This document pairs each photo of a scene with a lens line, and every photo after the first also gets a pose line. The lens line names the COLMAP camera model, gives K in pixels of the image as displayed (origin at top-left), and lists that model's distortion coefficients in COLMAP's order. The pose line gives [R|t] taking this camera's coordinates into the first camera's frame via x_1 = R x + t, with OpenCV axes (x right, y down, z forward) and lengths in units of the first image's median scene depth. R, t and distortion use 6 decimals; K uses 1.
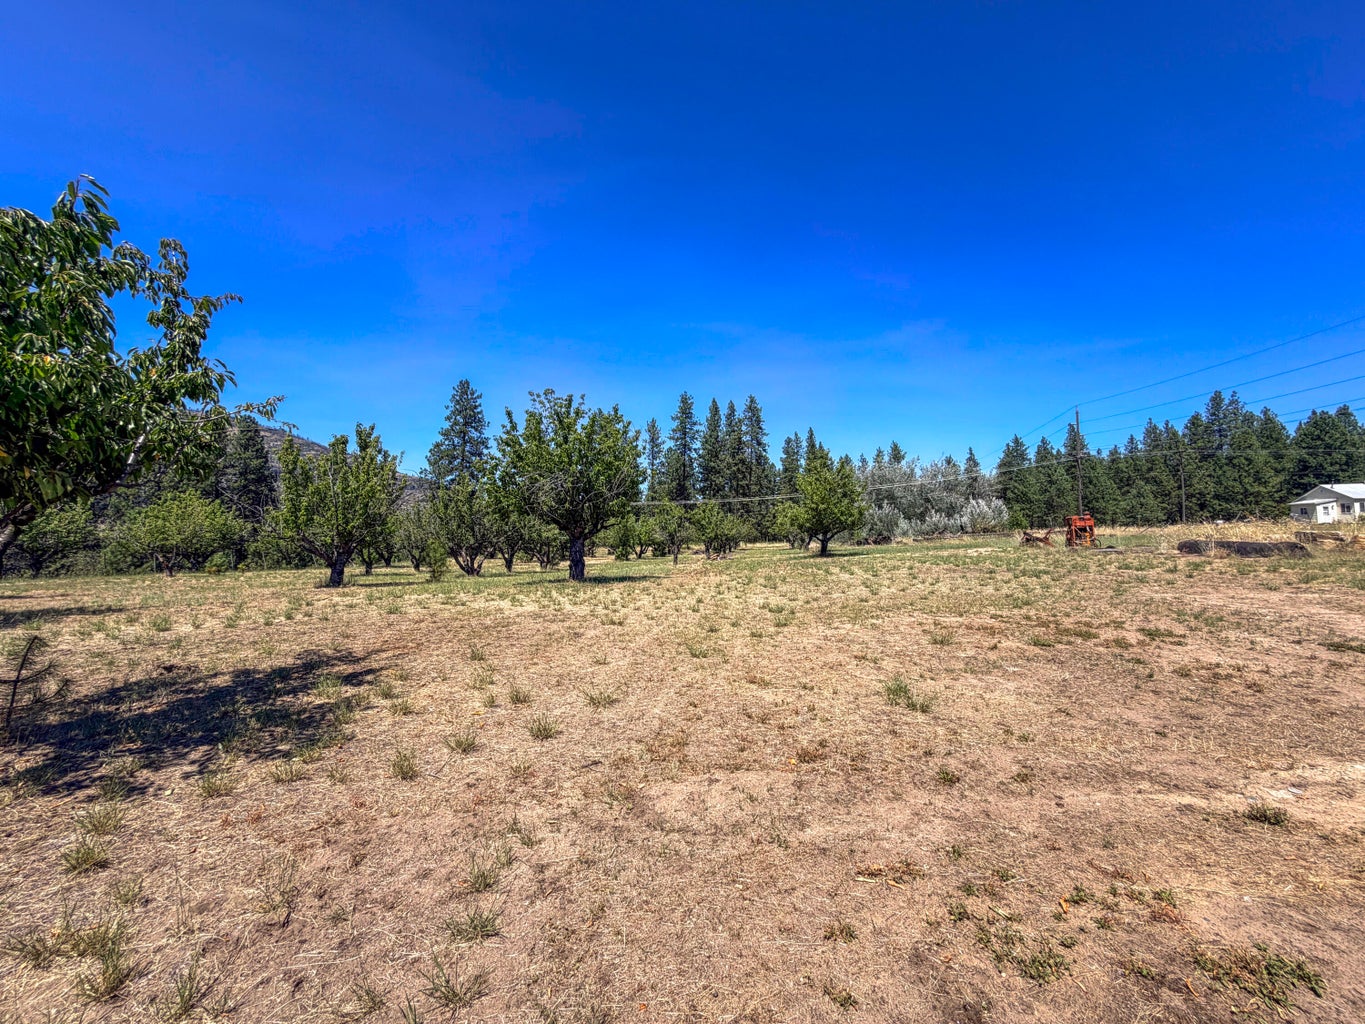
lens RADIAL K [[544.5, 0, 678.7], [0, 544.5, 510.4], [0, 0, 1]] dist [-0.001200, 0.000478]
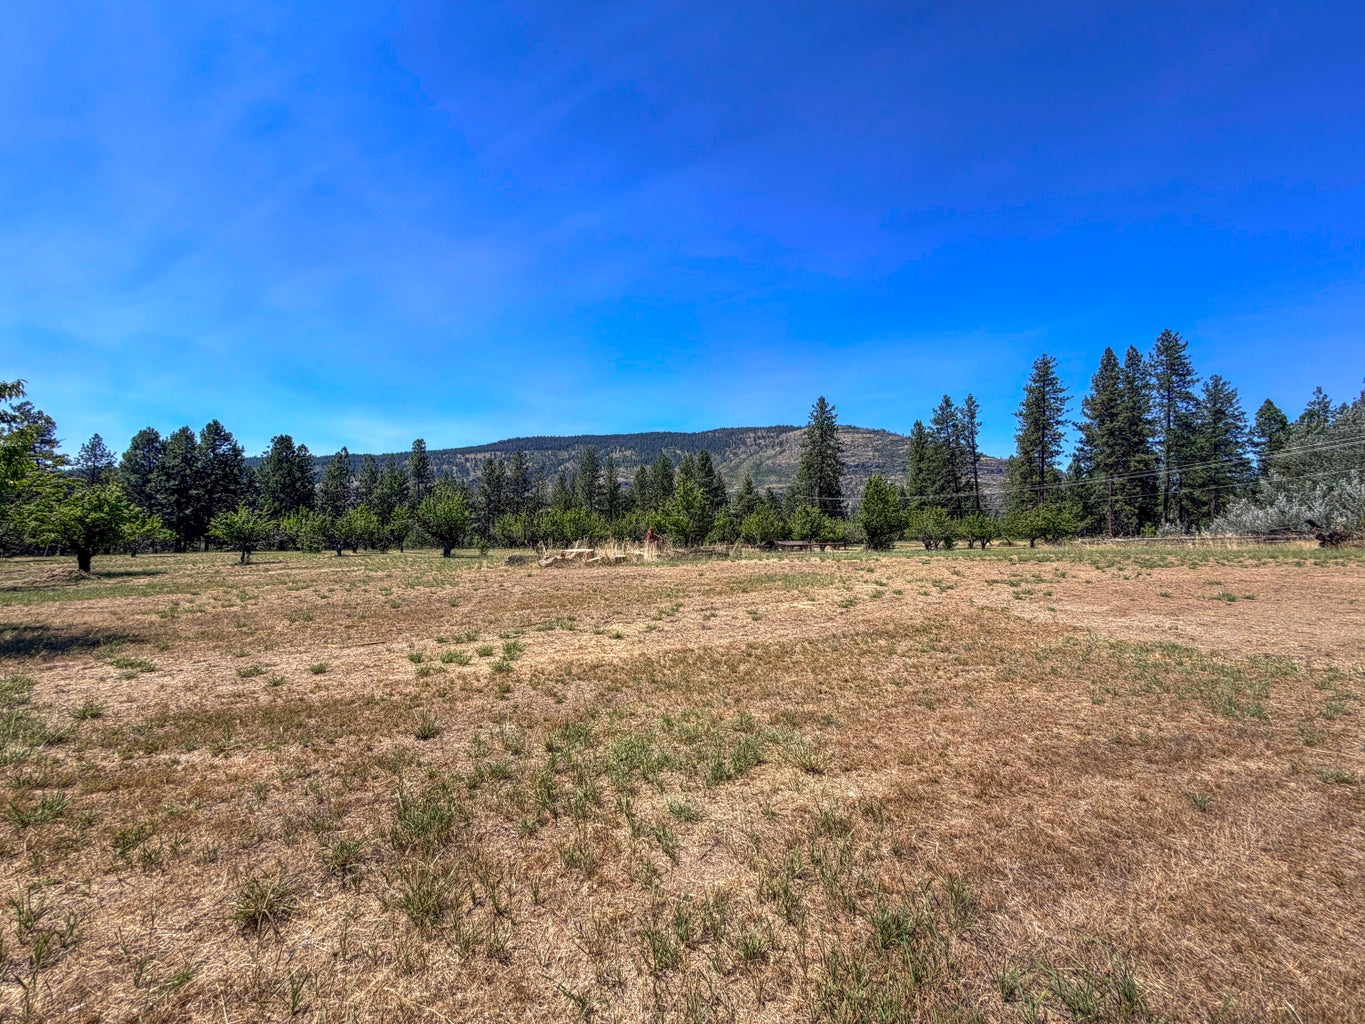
lens RADIAL K [[544.5, 0, 680.7], [0, 544.5, 508.2], [0, 0, 1]] dist [-0.001200, 0.000478]
pose [[0.537596, -0.021276, -0.842934, 8.907852], [0.042305, 0.999103, 0.001763, -0.226418], [0.842141, -0.036608, 0.538014, 1.841697]]
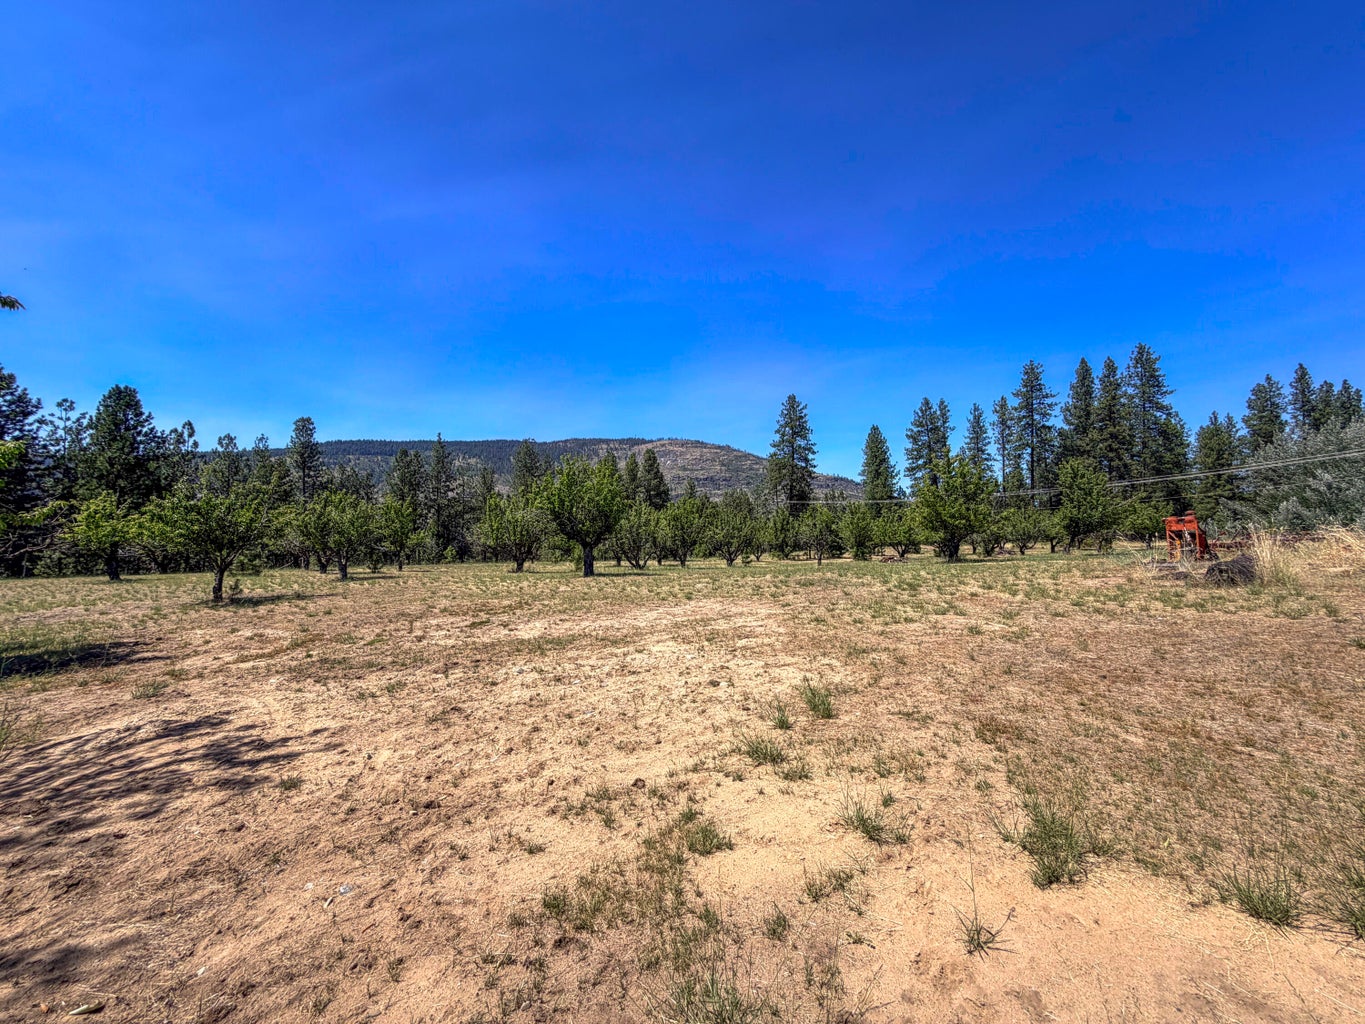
lens RADIAL K [[544.5, 0, 678.6], [0, 544.5, 515.7], [0, 0, 1]] dist [-0.001200, 0.000478]
pose [[0.746200, -0.028120, -0.665128, 3.444467], [0.042071, 0.999102, 0.004960, -0.125905], [0.664391, -0.031684, 0.746713, 0.068459]]
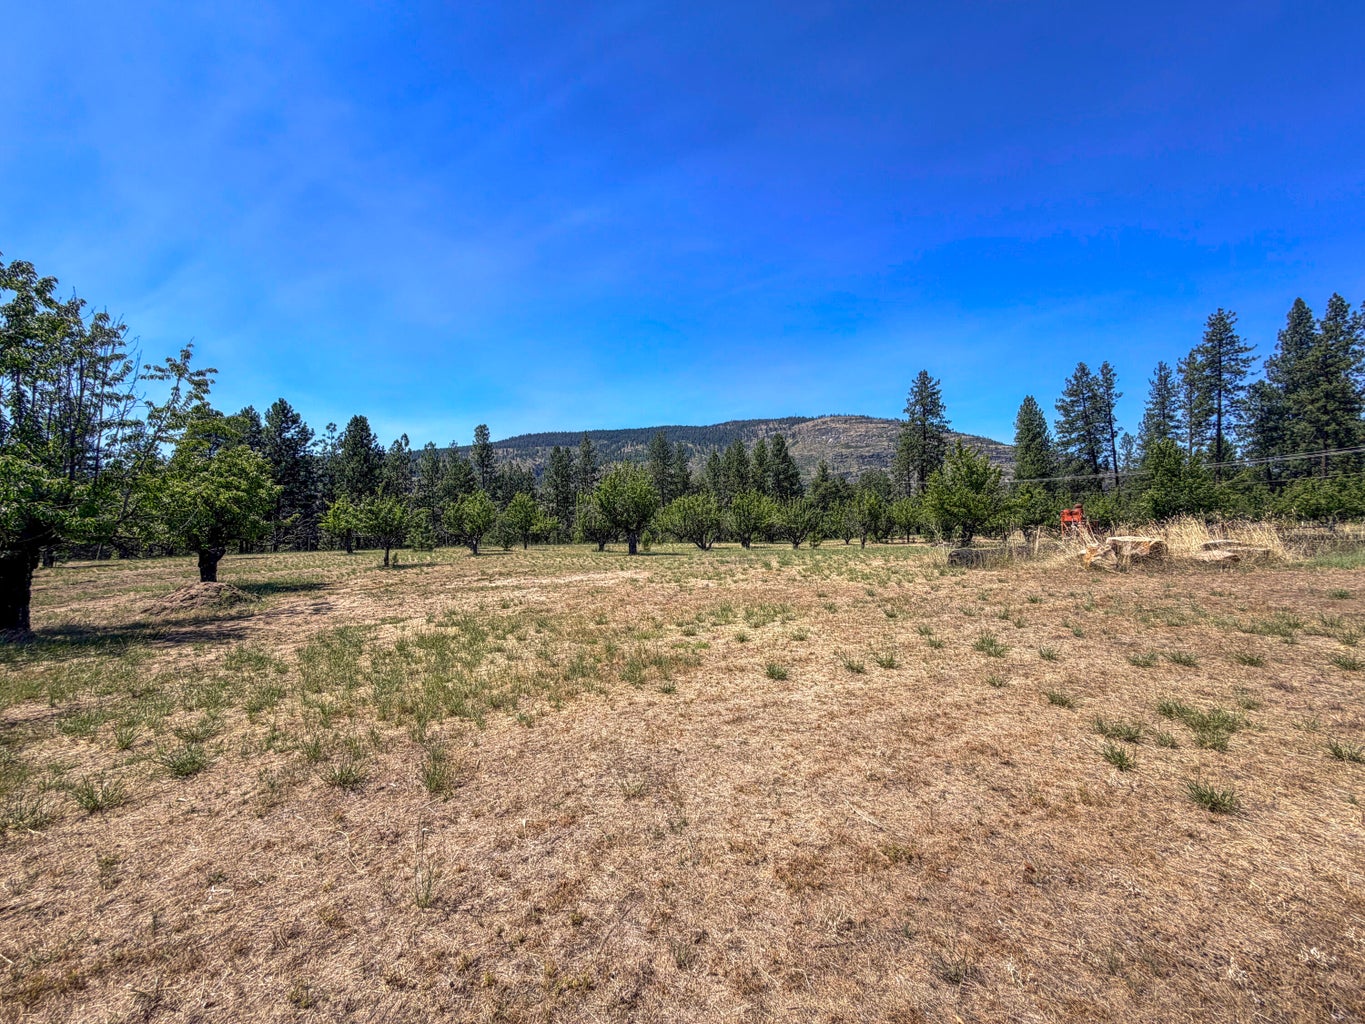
lens RADIAL K [[544.5, 0, 678.7], [0, 544.5, 516.3], [0, 0, 1]] dist [-0.001200, 0.000478]
pose [[0.521780, -0.008096, -0.853041, 5.380527], [0.057854, 0.997989, 0.025916, -0.181666], [0.851116, -0.062874, 0.521199, 0.348990]]
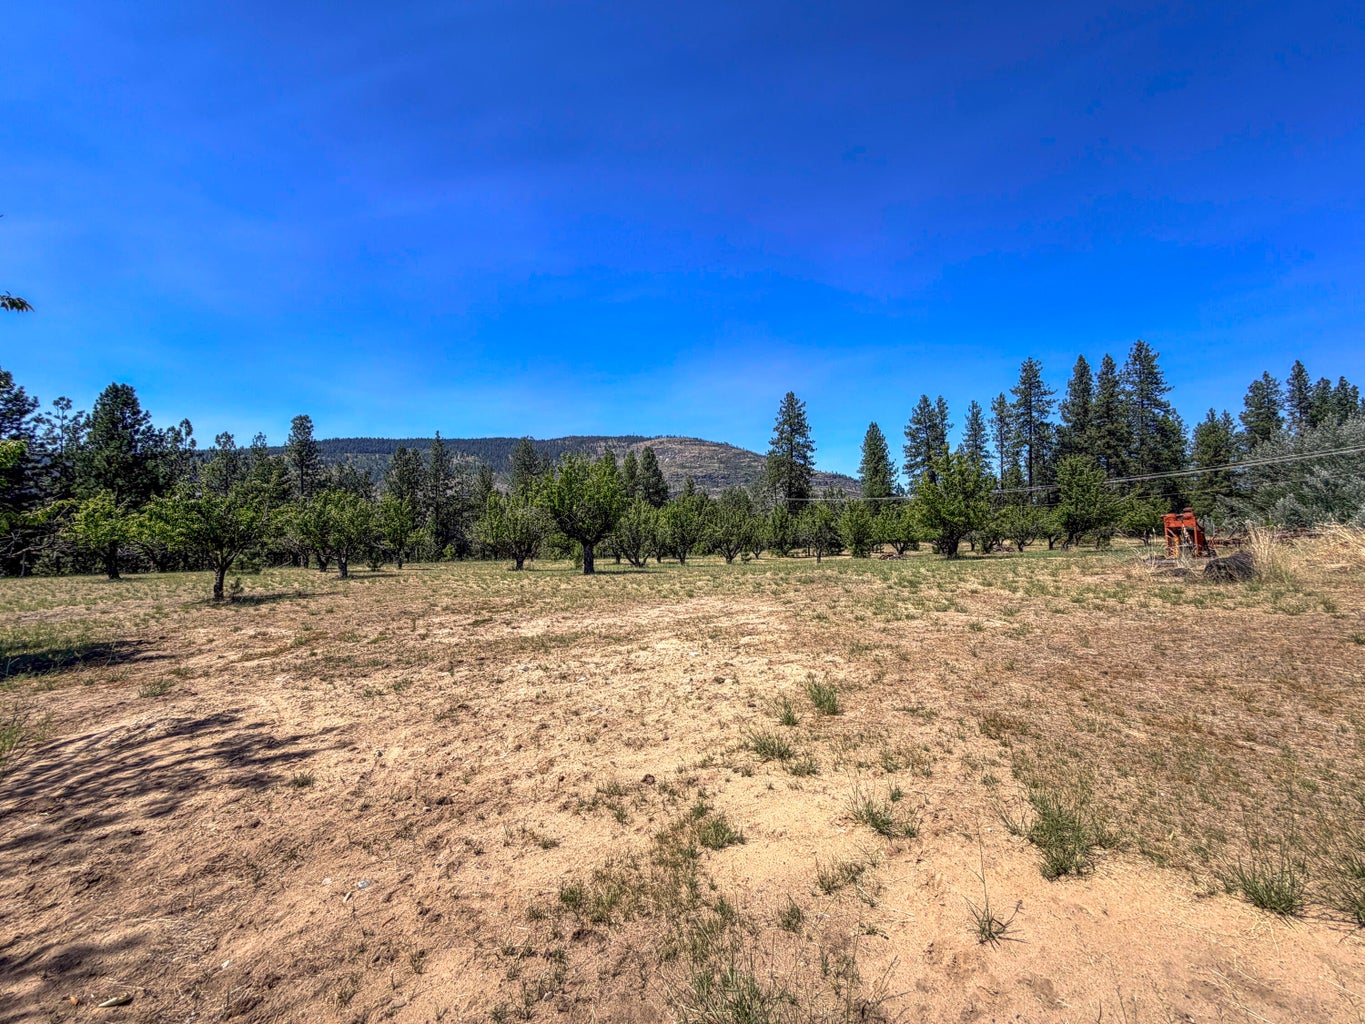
lens RADIAL K [[544.5, 0, 678.8], [0, 544.5, 515.8], [0, 0, 1]] dist [-0.001200, 0.000478]
pose [[0.748128, -0.026481, -0.663026, 3.438216], [0.043966, 0.998986, 0.009710, -0.128161], [0.662097, -0.036415, 0.748533, 0.054151]]
